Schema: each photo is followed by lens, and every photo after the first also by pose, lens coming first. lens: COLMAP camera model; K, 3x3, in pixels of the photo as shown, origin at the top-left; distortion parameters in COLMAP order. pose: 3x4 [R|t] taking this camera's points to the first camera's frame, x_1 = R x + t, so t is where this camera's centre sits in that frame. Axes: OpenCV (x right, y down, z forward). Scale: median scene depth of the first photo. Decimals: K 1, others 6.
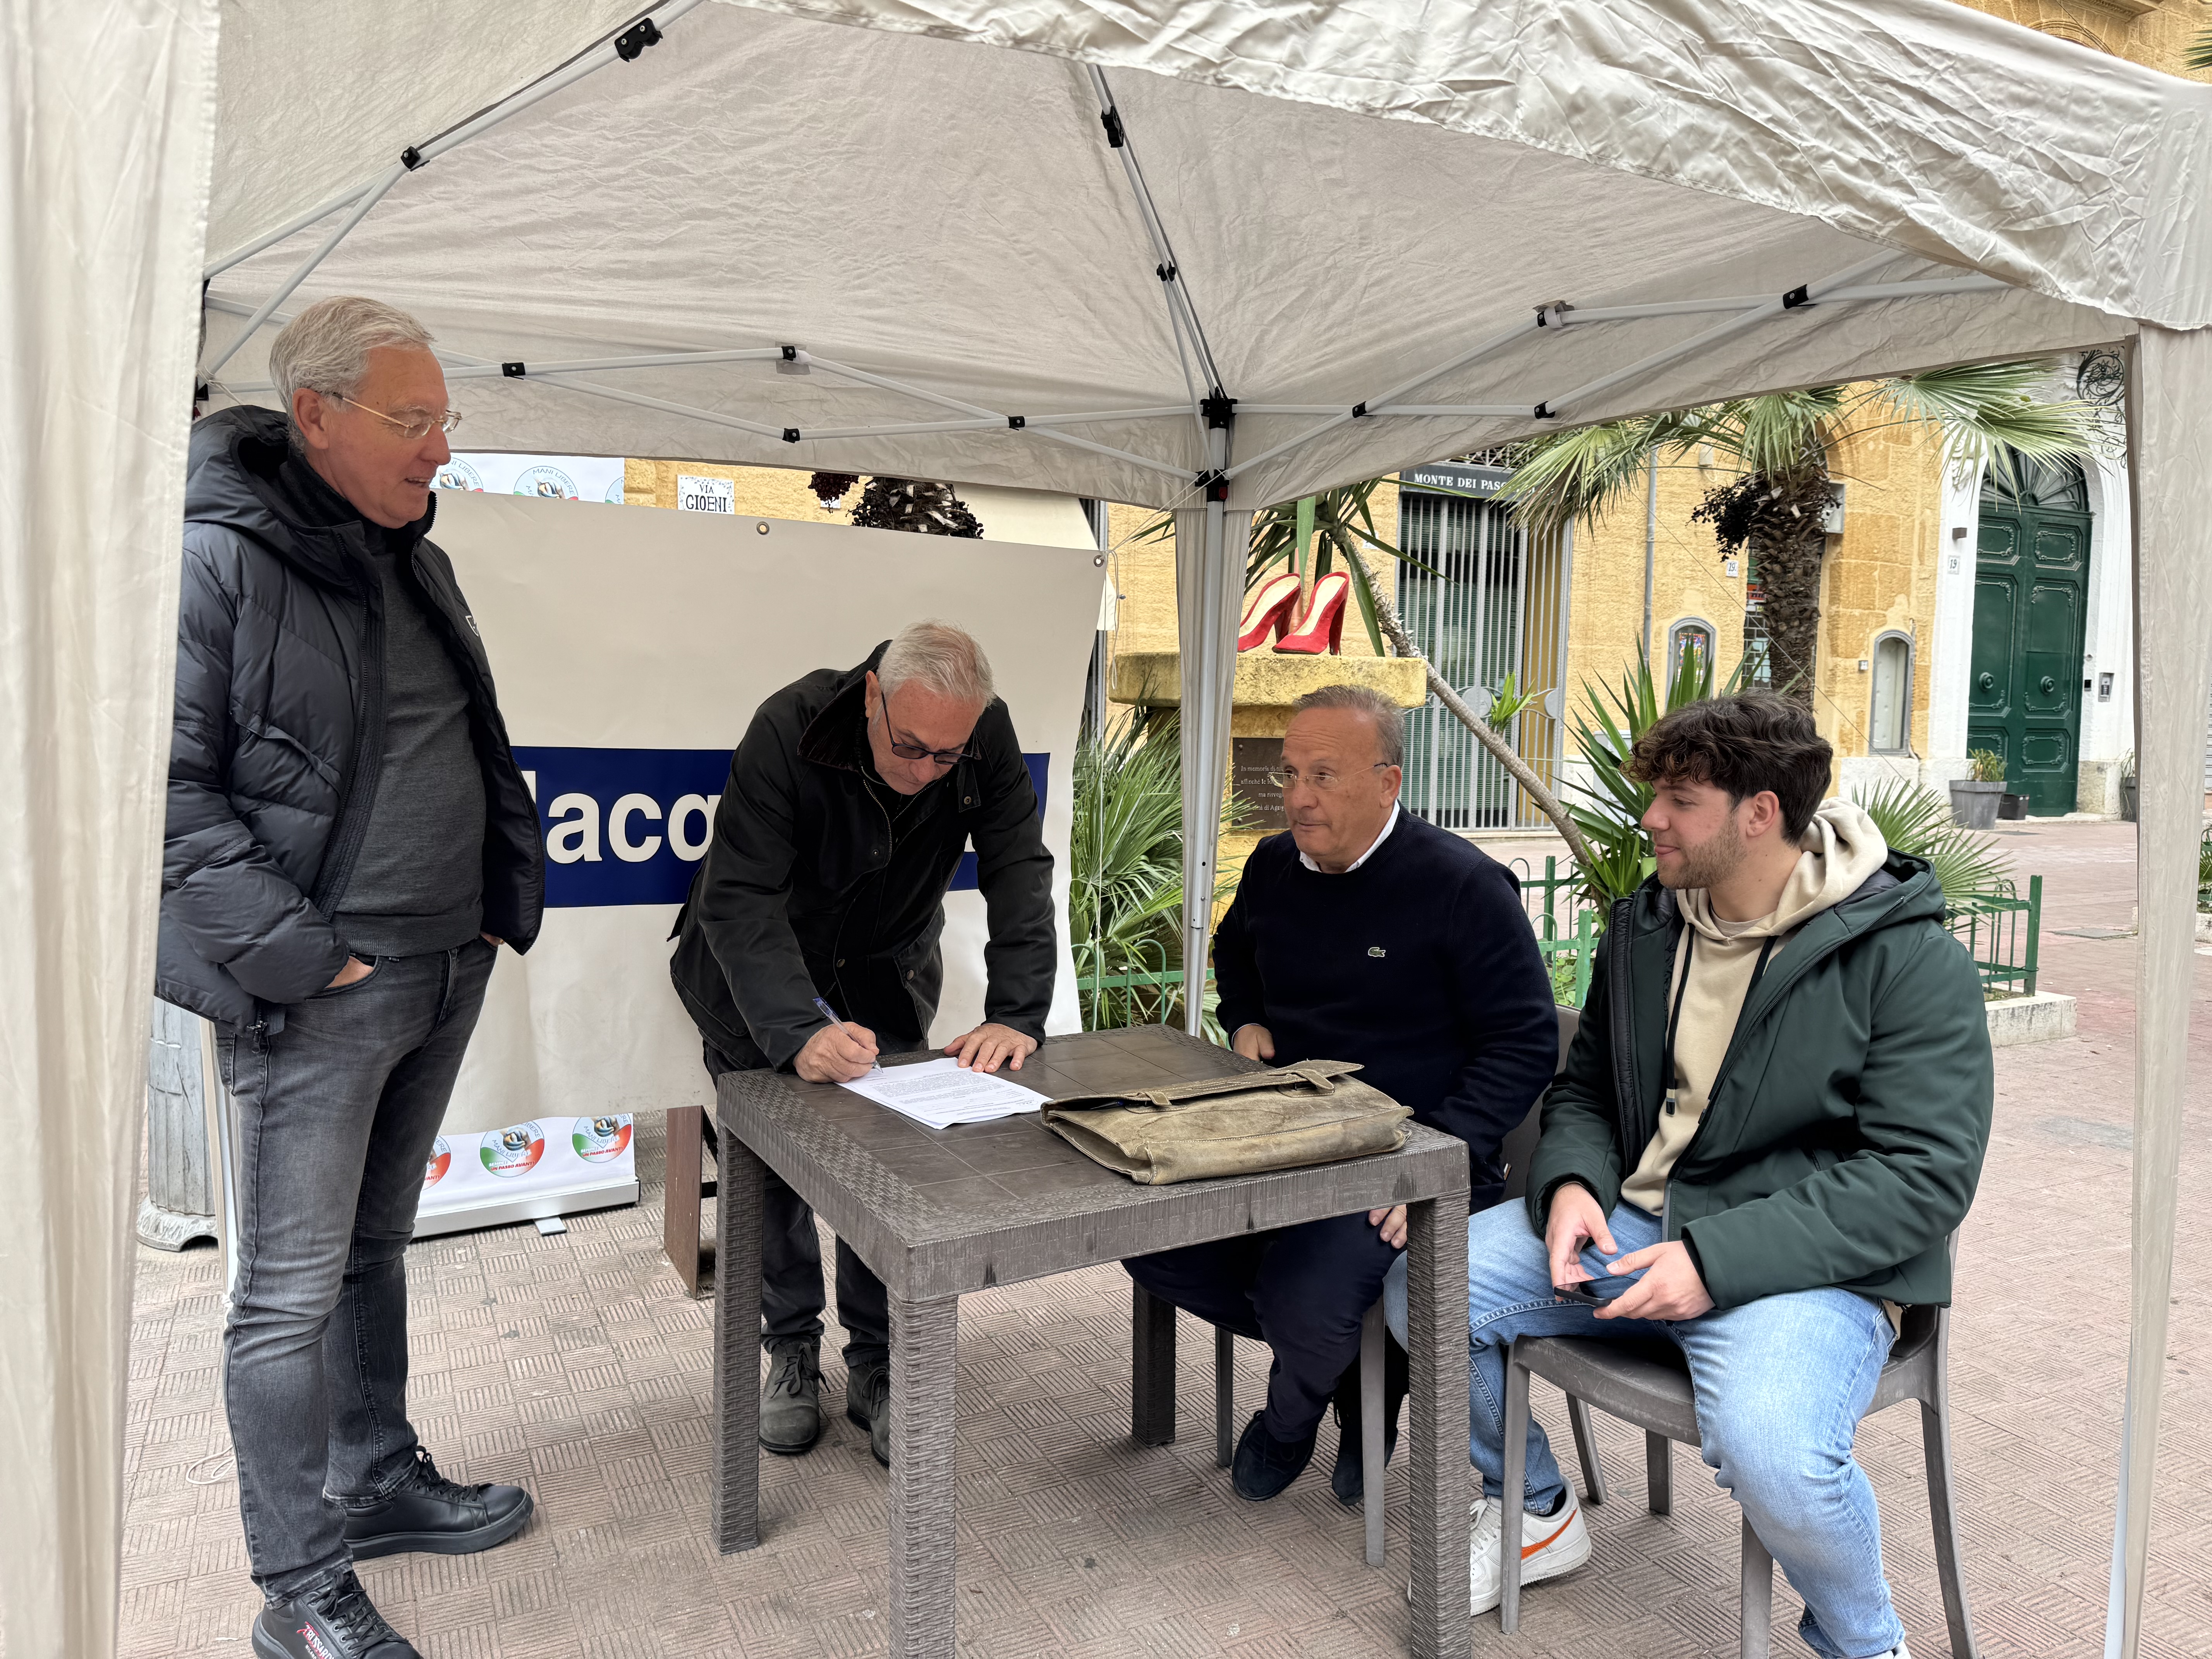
lens RADIAL K [[1548.3, 0, 1100.1], [0, 1548.3, 845.6], [0, 0, 1]] dist [0.040695, -0.045115]
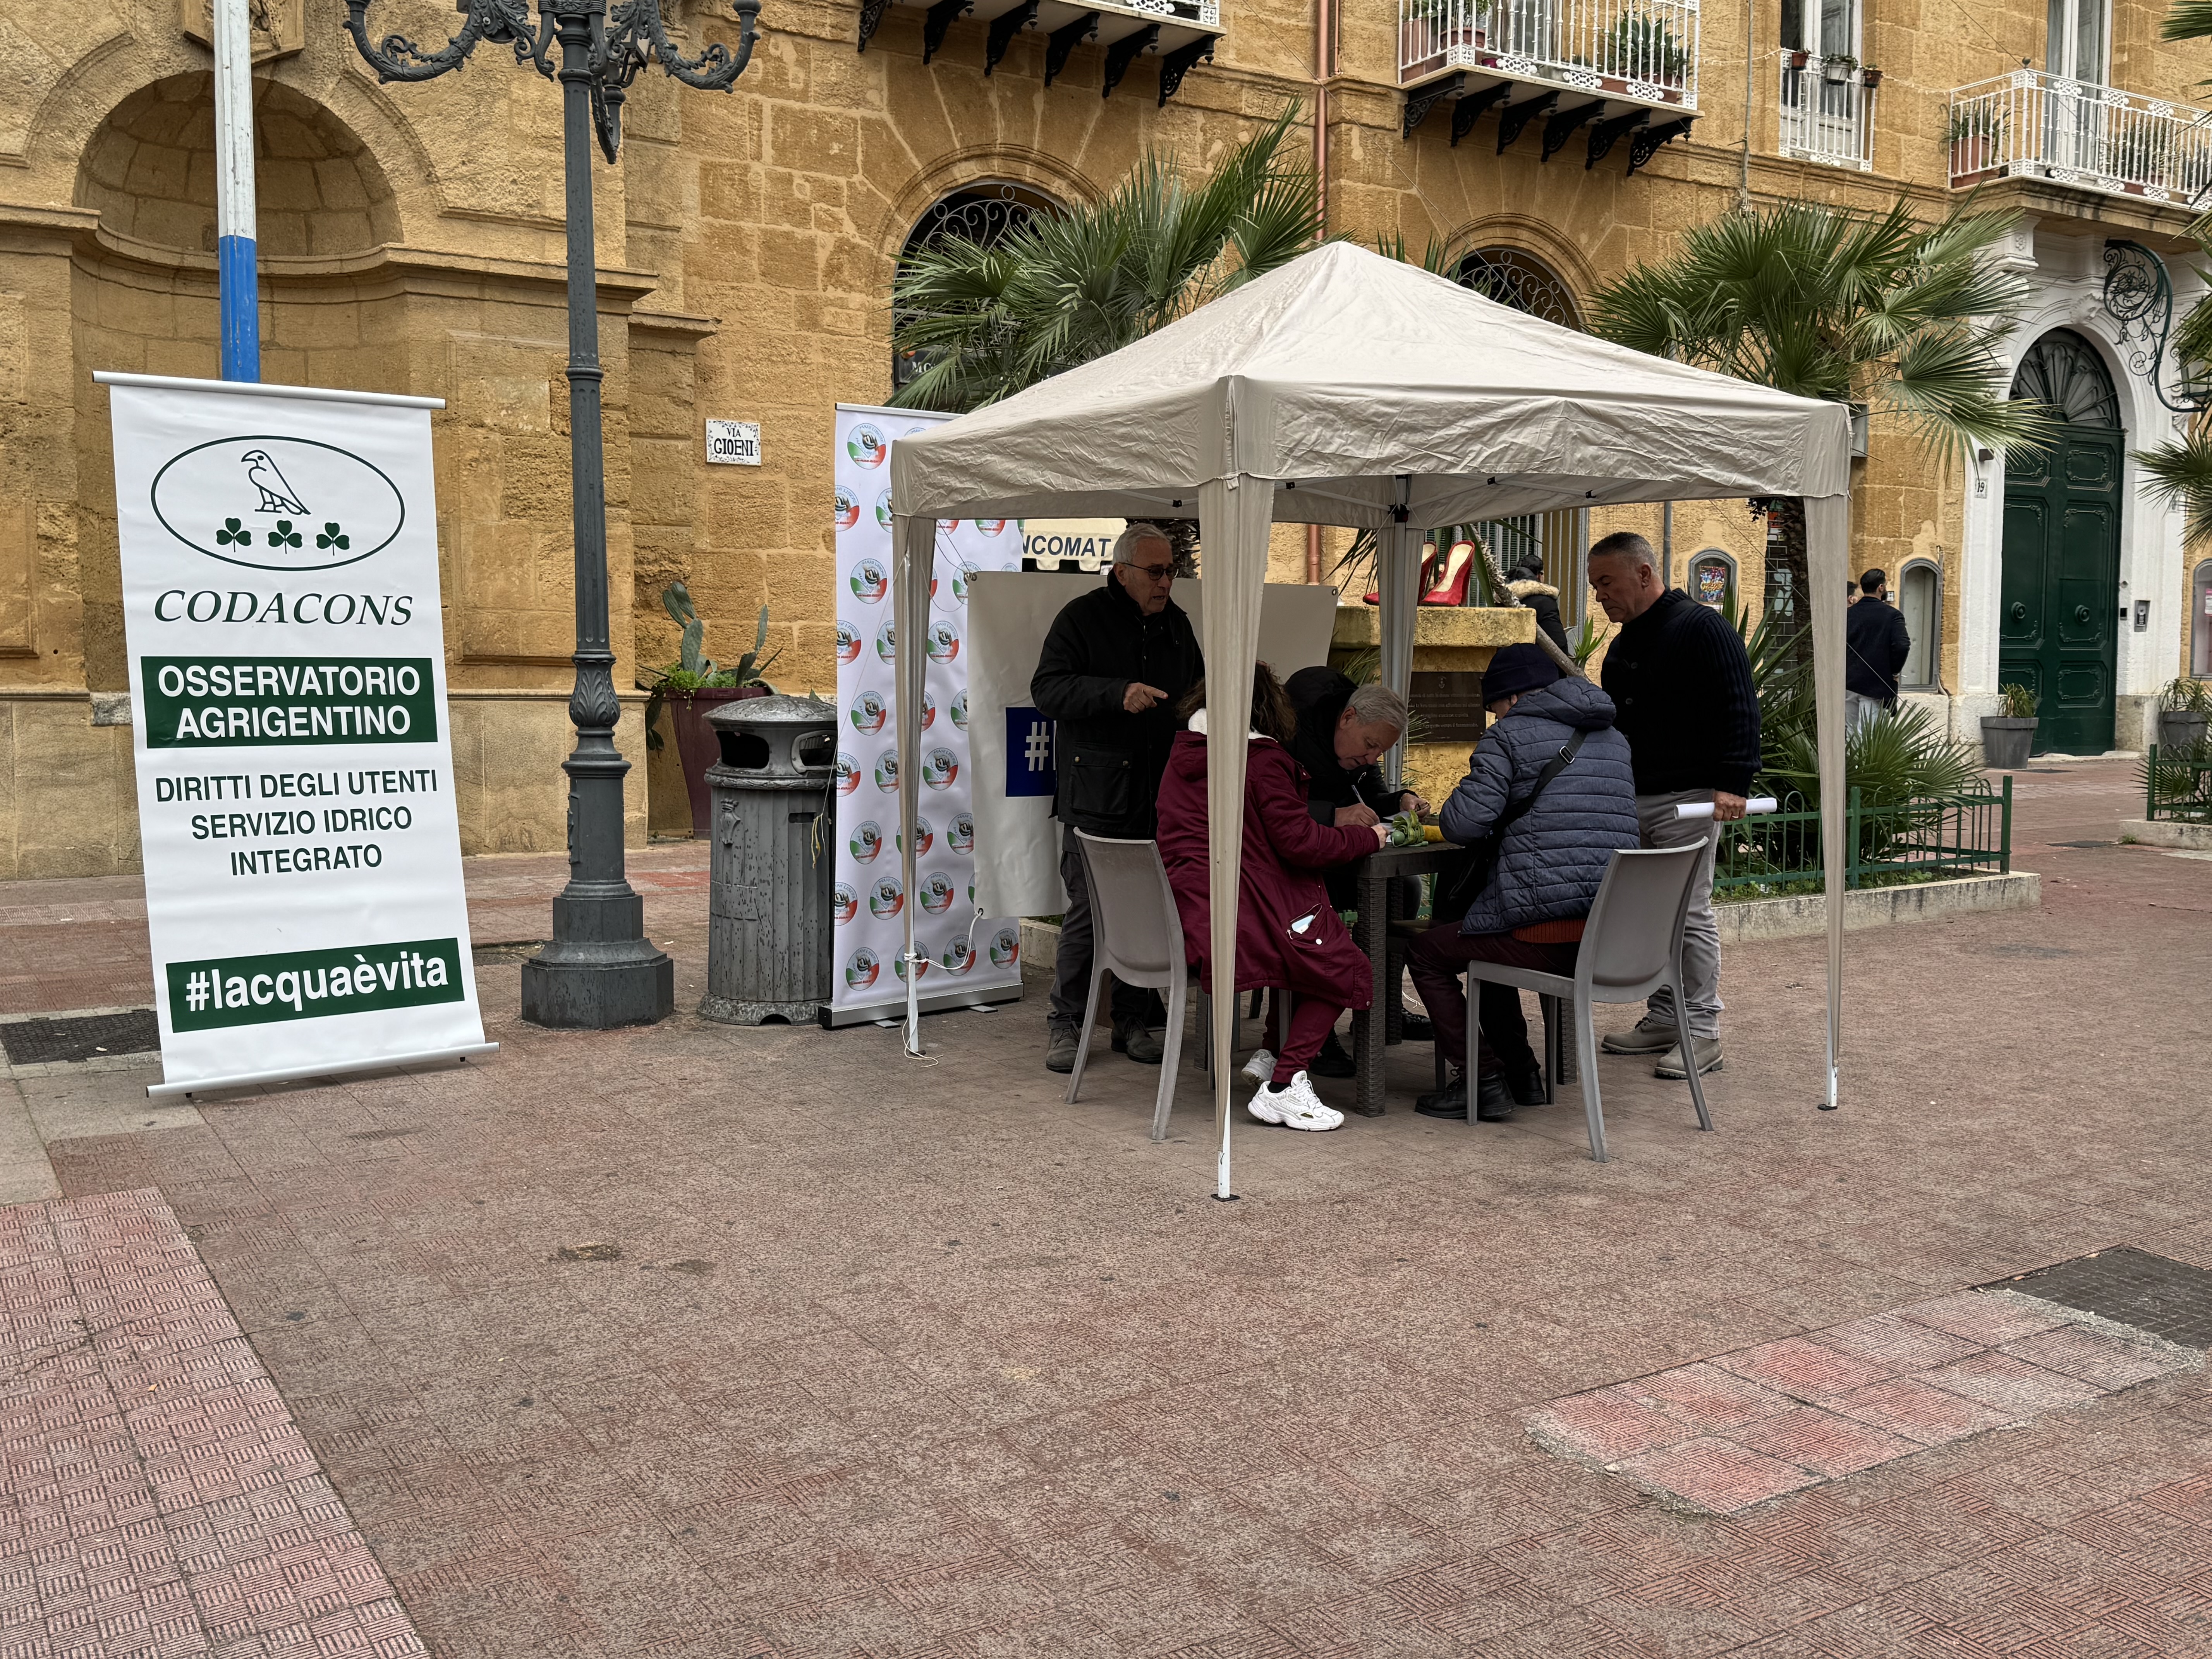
lens RADIAL K [[2069.2, 0, 1132.8], [0, 2069.2, 860.5], [0, 0, 1]] dist [0.040470, 0.000000]
pose [[0.995240, -0.023187, 0.094661, -0.513829], [0.022135, 0.999681, 0.012139, 0.107109], [-0.094912, -0.009986, 0.995436, -1.219305]]
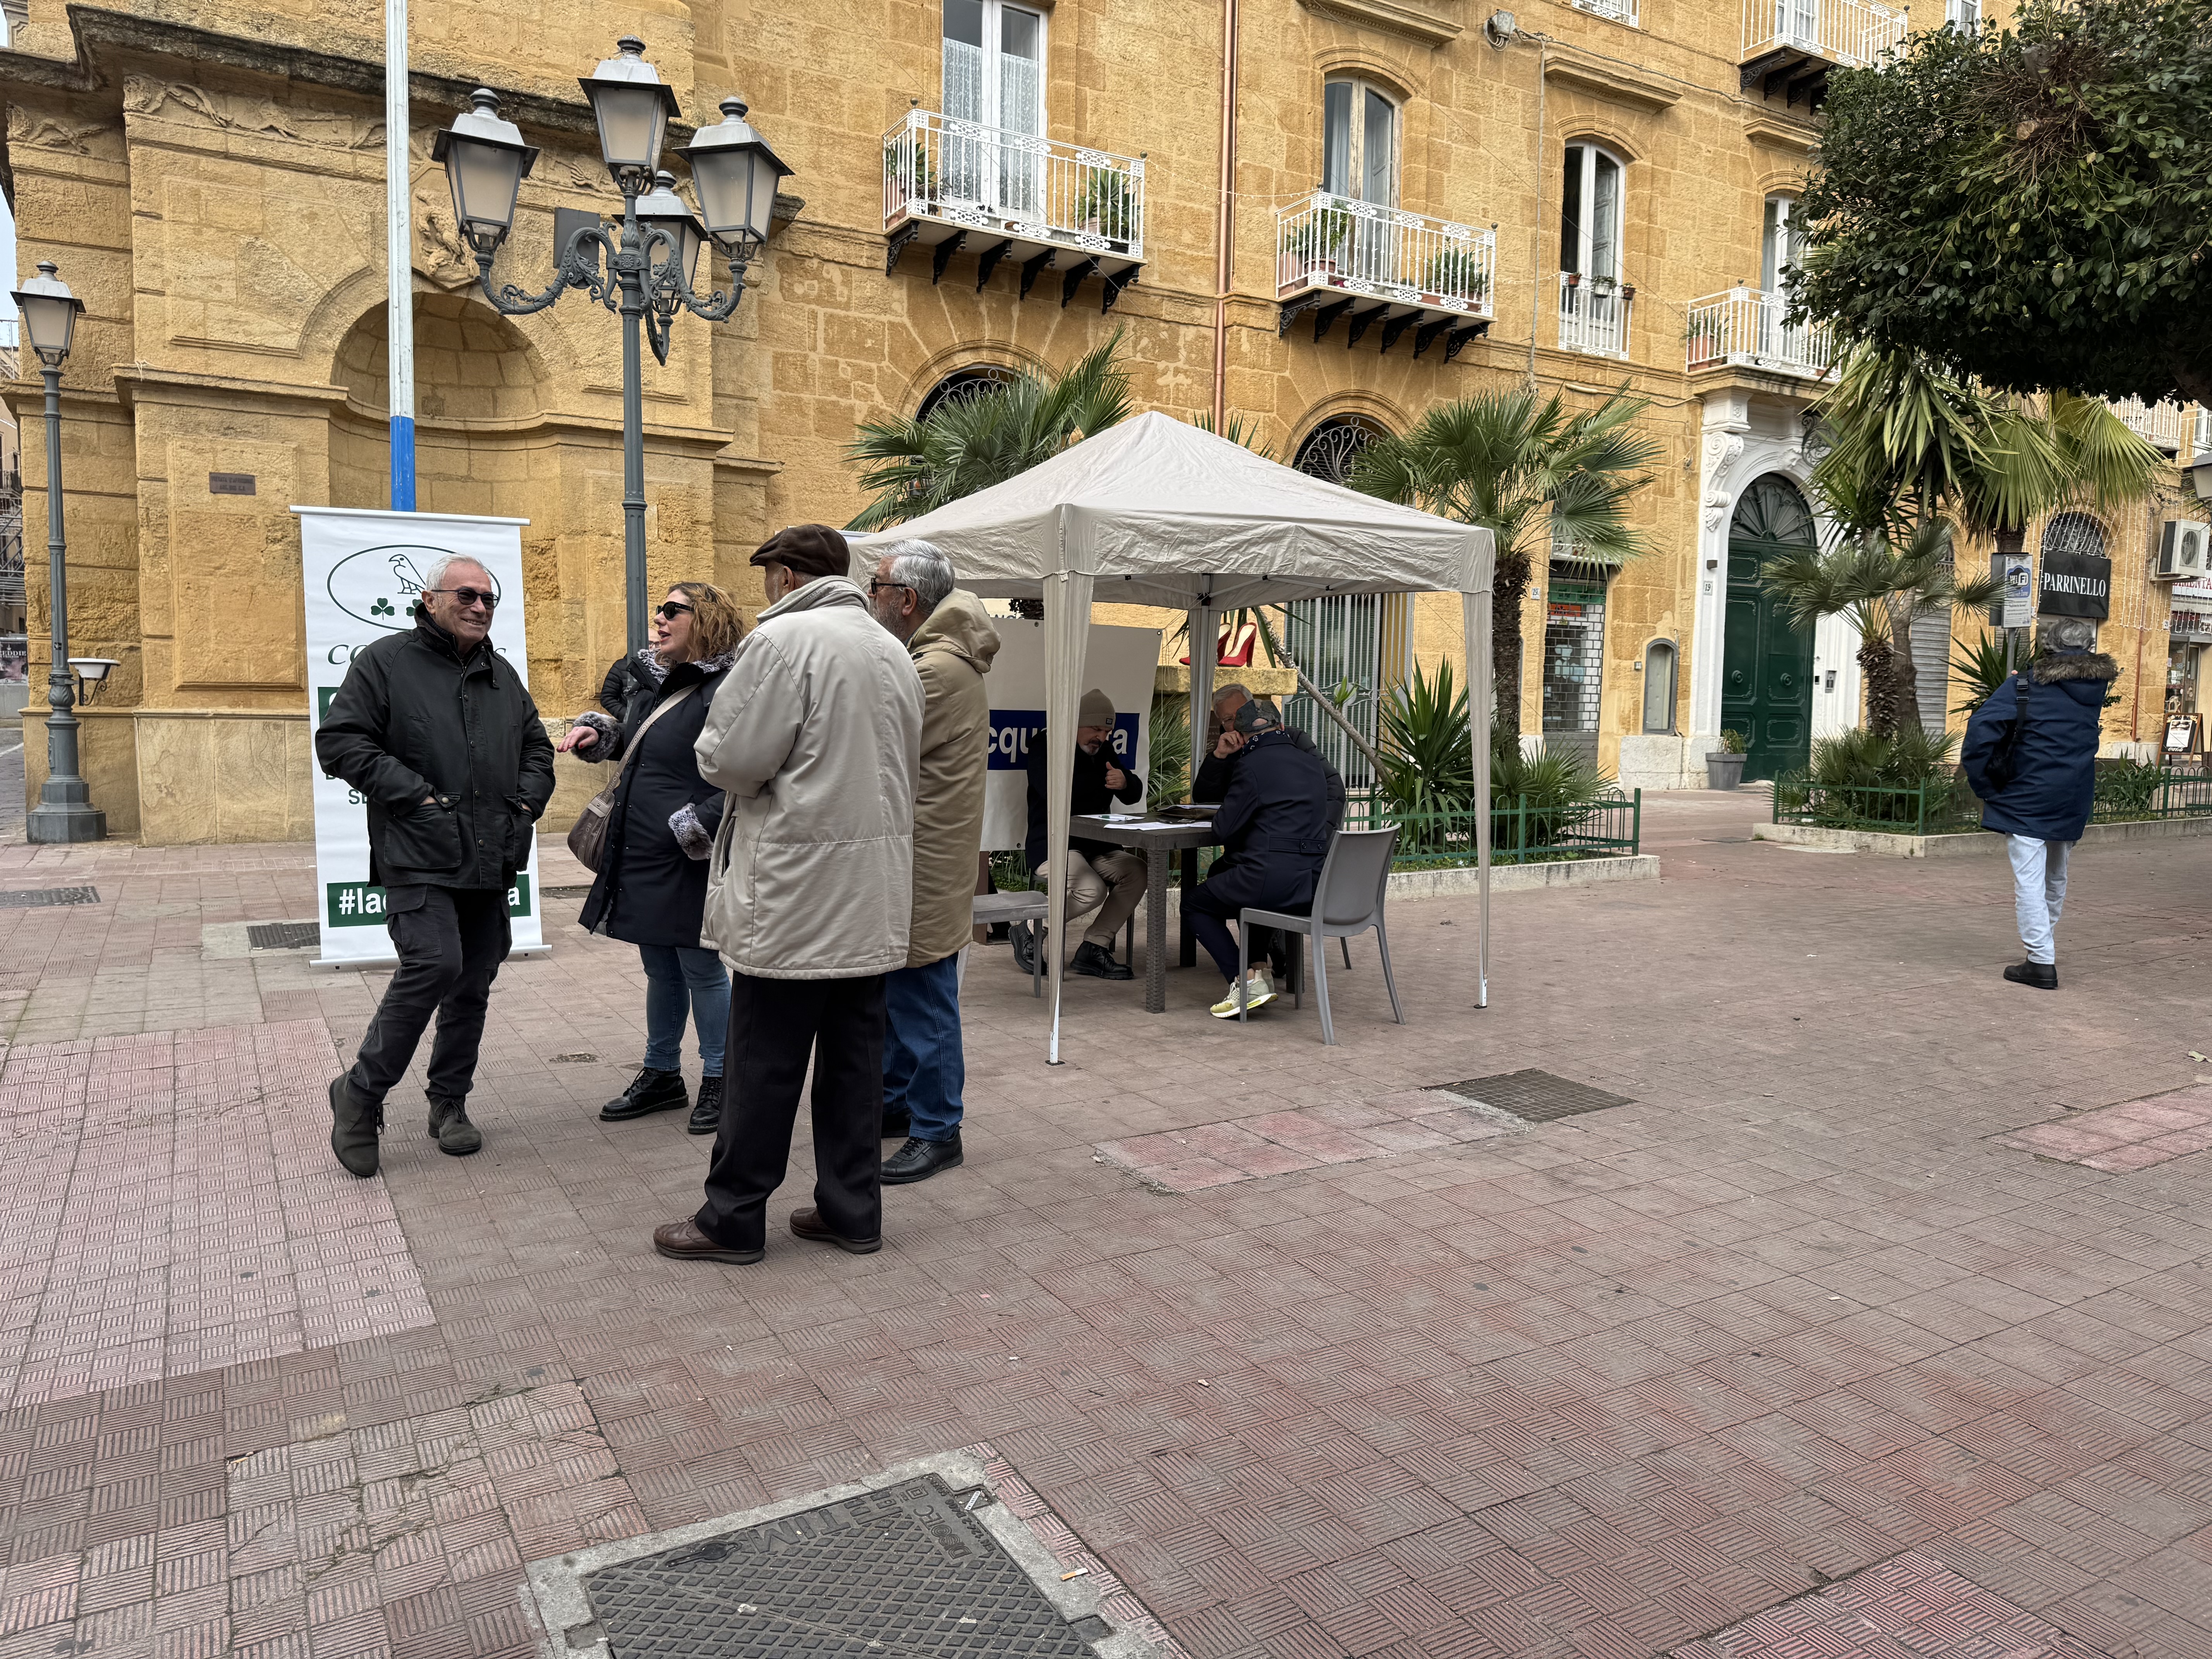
lens RADIAL K [[1548.3, 0, 1117.0], [0, 1548.3, 855.5], [0, 0, 1]] dist [0.040695, -0.045115]
pose [[0.997233, -0.009141, 0.073782, -0.270569], [0.008370, 0.999907, 0.010753, 0.153608], [-0.073873, -0.010105, 0.997216, -1.572457]]
